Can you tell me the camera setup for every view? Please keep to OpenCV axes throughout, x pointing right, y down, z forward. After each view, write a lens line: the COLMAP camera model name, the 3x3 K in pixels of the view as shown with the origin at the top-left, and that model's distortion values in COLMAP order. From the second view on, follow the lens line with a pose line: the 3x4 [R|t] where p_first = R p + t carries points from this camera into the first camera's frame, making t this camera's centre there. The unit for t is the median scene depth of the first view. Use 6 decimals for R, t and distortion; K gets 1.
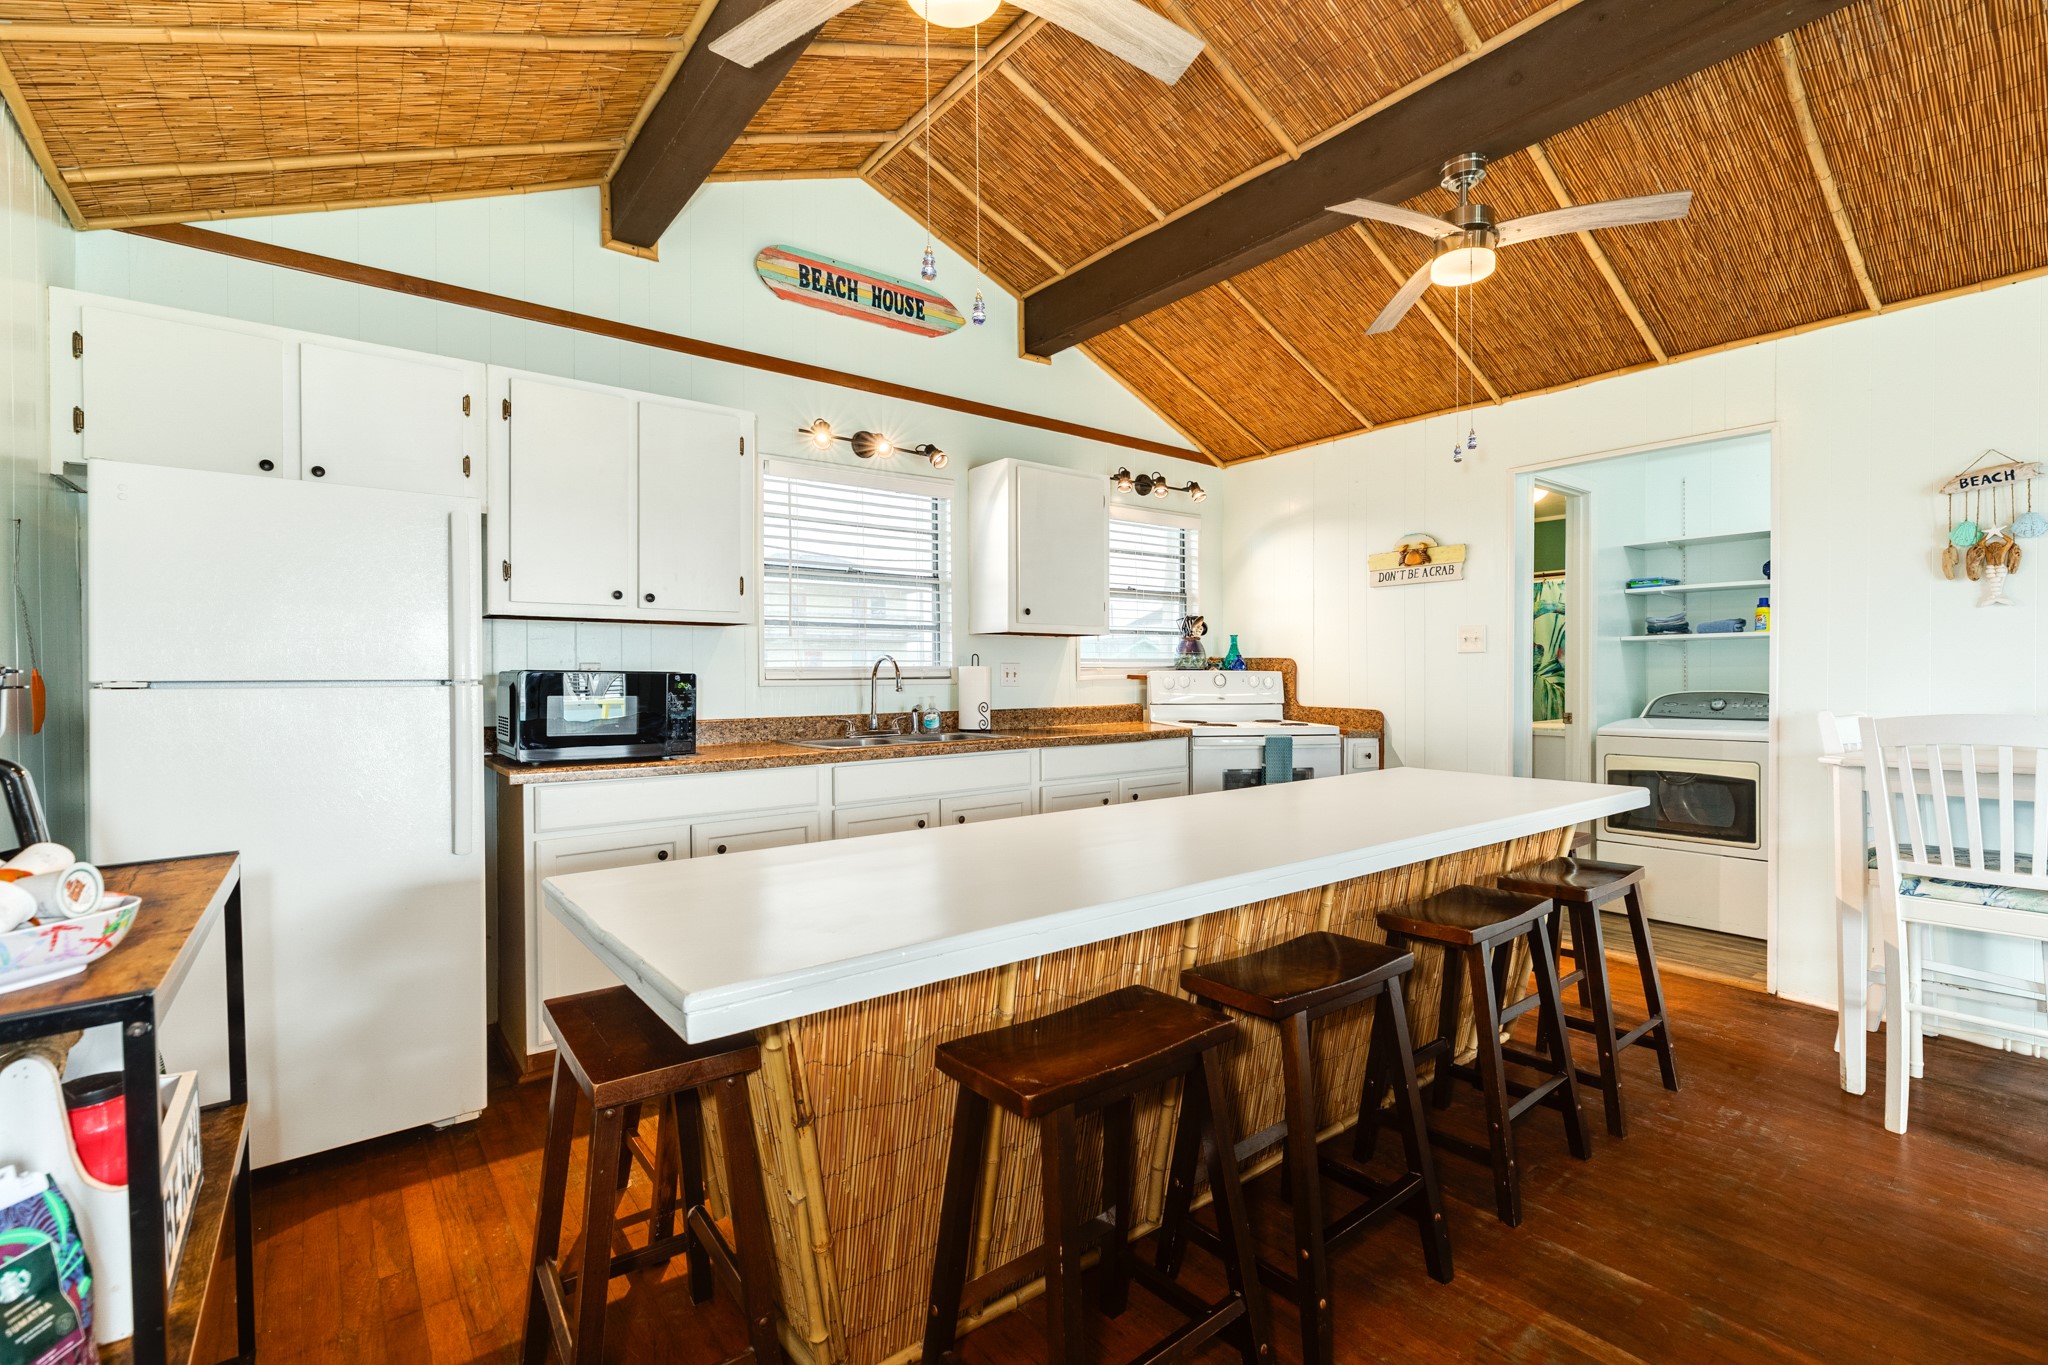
lens RADIAL K [[909.9, 0, 1020.7], [0, 909.9, 677.0], [0, 0, 1]] dist [0.006896, -0.000432]
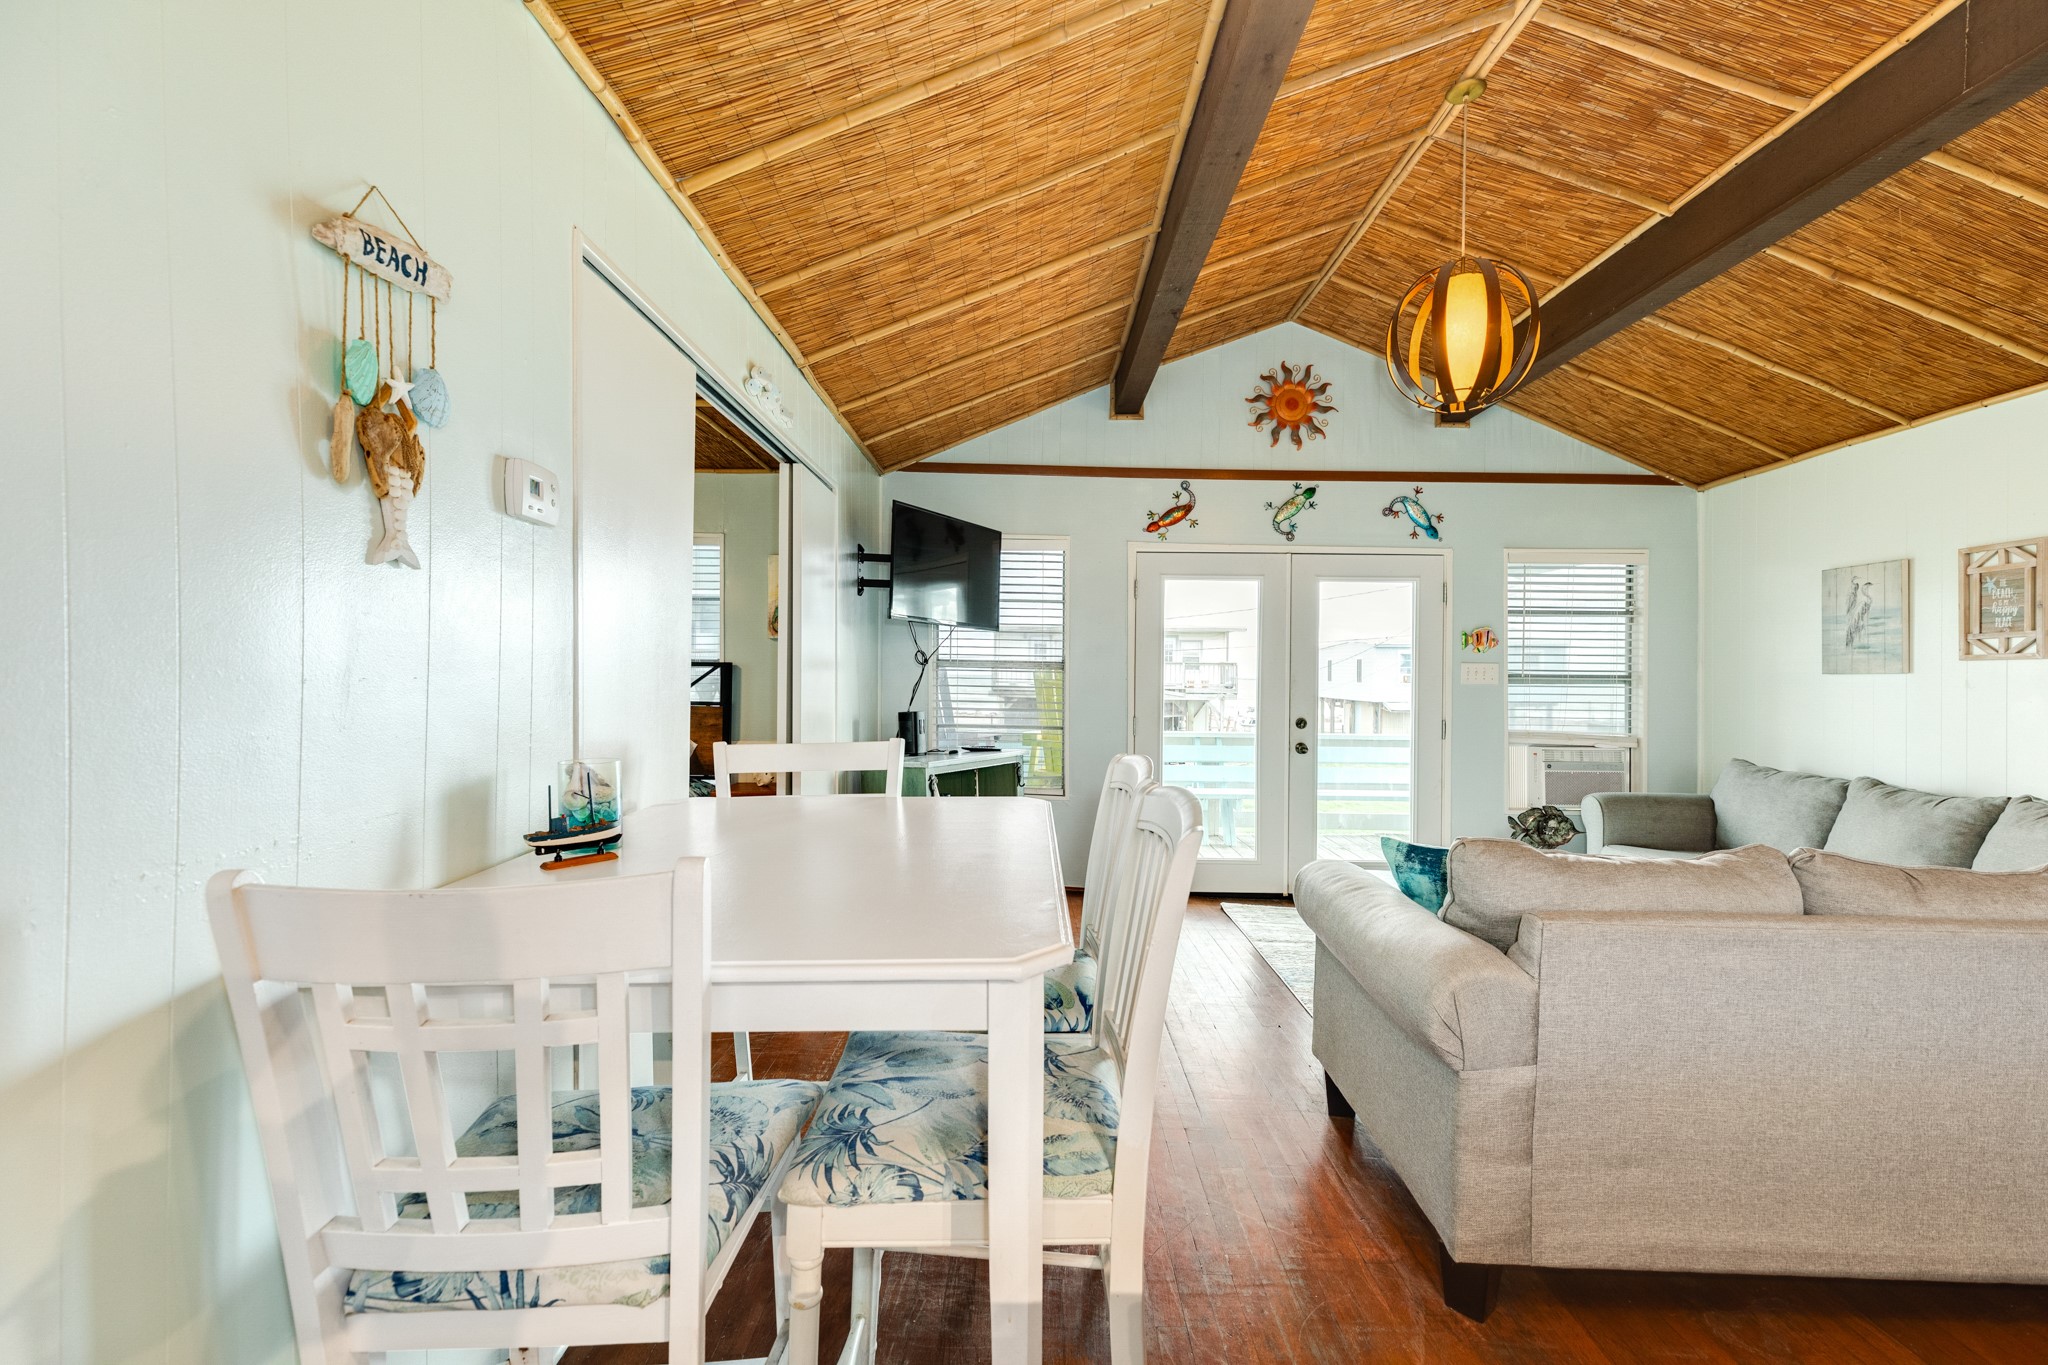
lens RADIAL K [[909.9, 0, 1020.7], [0, 909.9, 677.0], [0, 0, 1]] dist [0.006896, -0.000432]
pose [[-0.790530, -0.005060, 0.612402, 0.425660], [-0.004343, 0.999987, 0.002657, -0.022151], [-0.612408, -0.000559, -0.790542, 0.840377]]
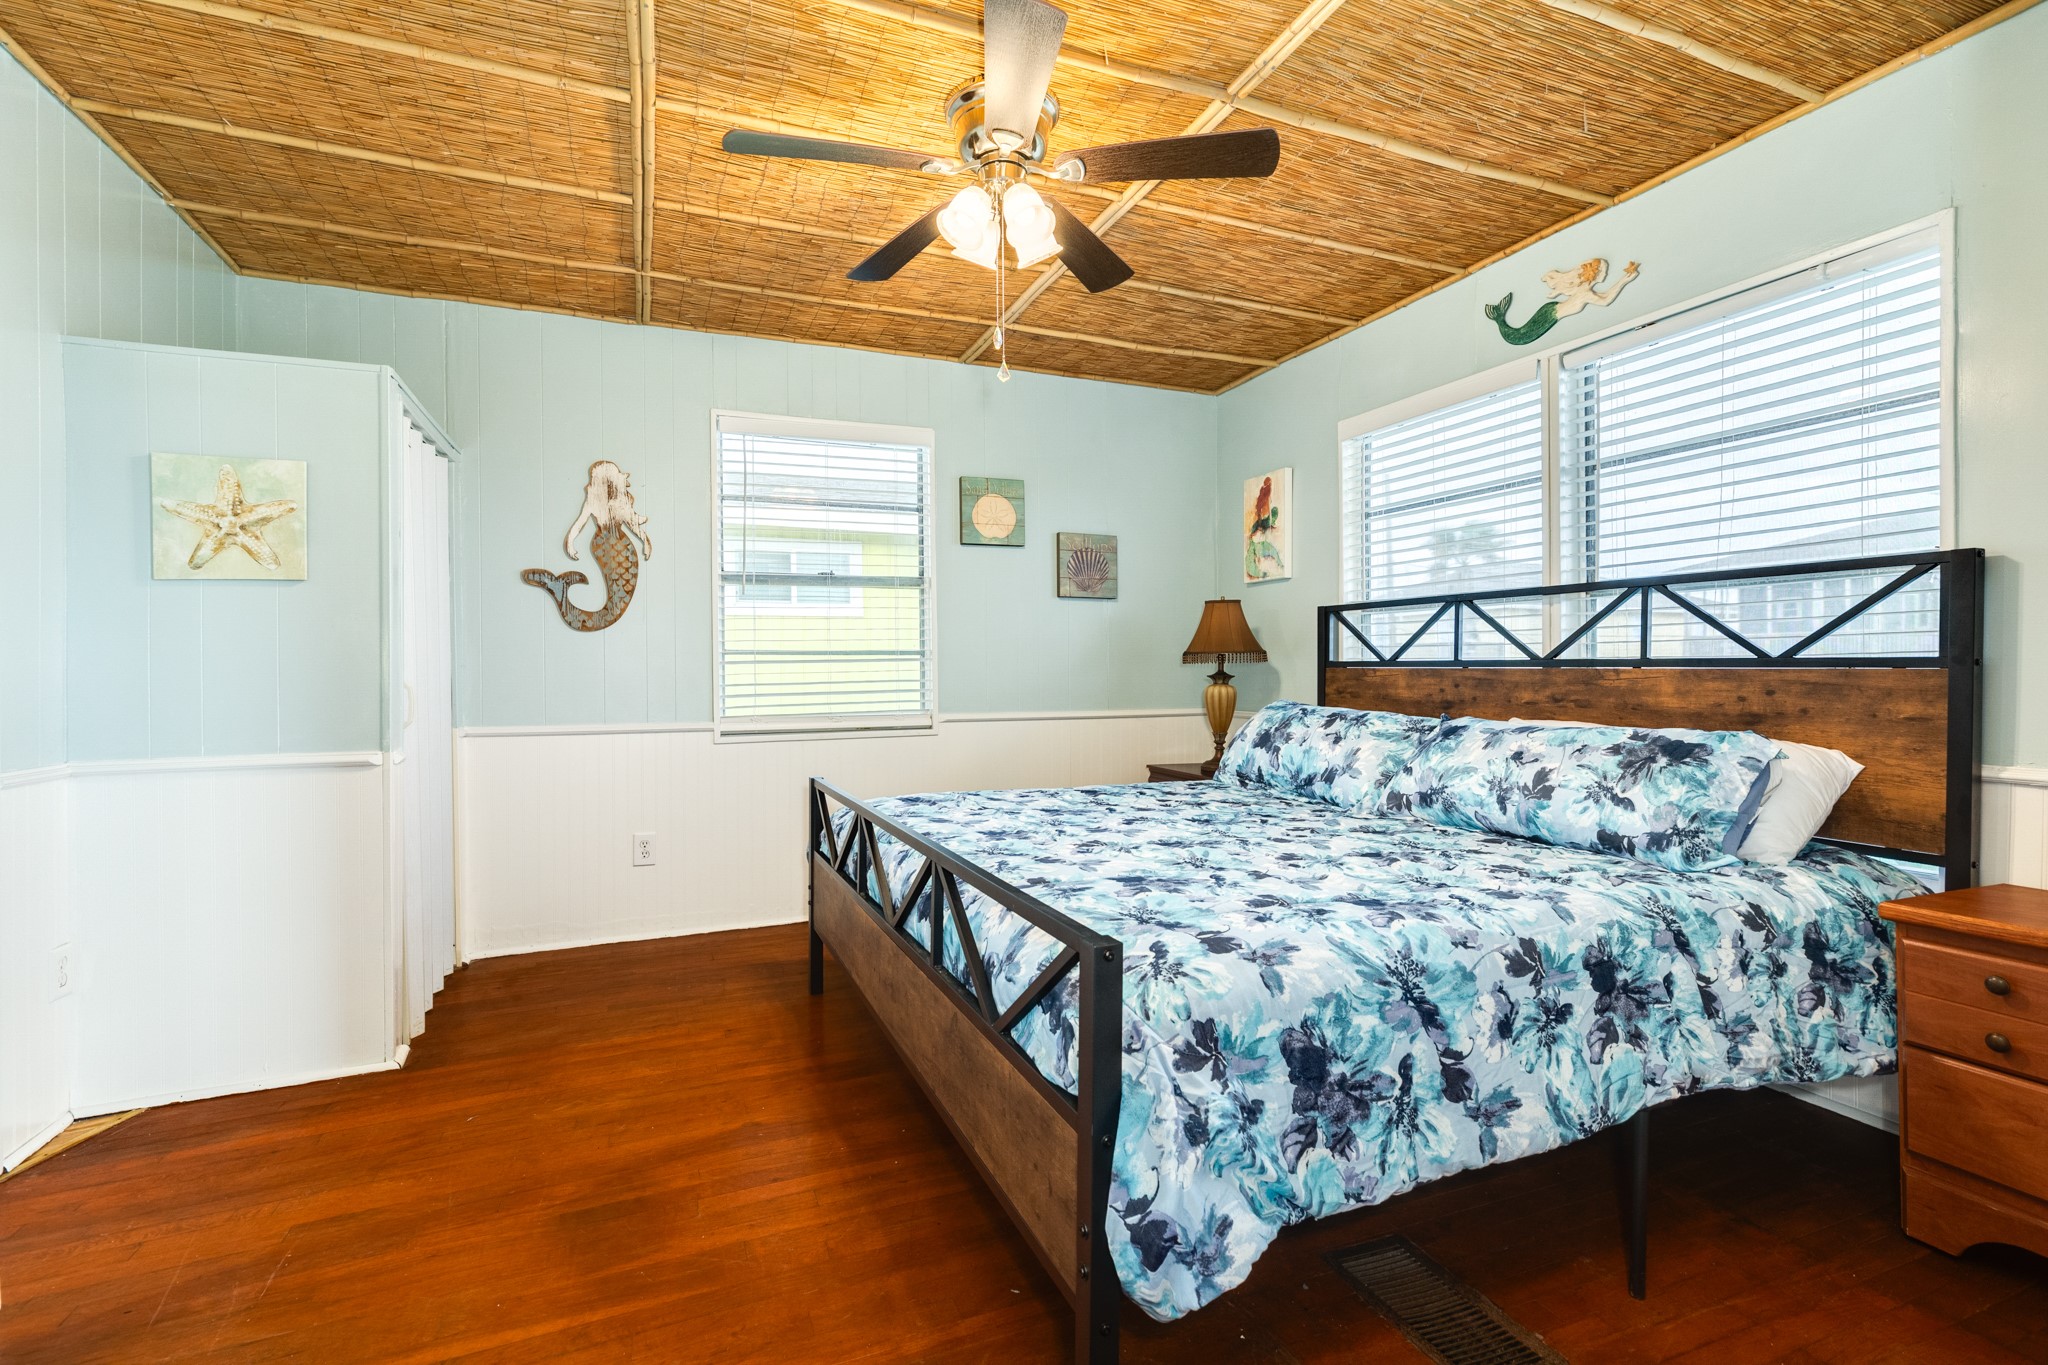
lens RADIAL K [[909.9, 0, 1020.7], [0, 909.9, 677.0], [0, 0, 1]] dist [0.006896, -0.000432]
pose [[0.267025, -0.001342, 0.963689, 0.966666], [0.006386, 0.999980, -0.000377, 0.027396], [-0.963669, 0.006255, 0.267028, 0.410814]]
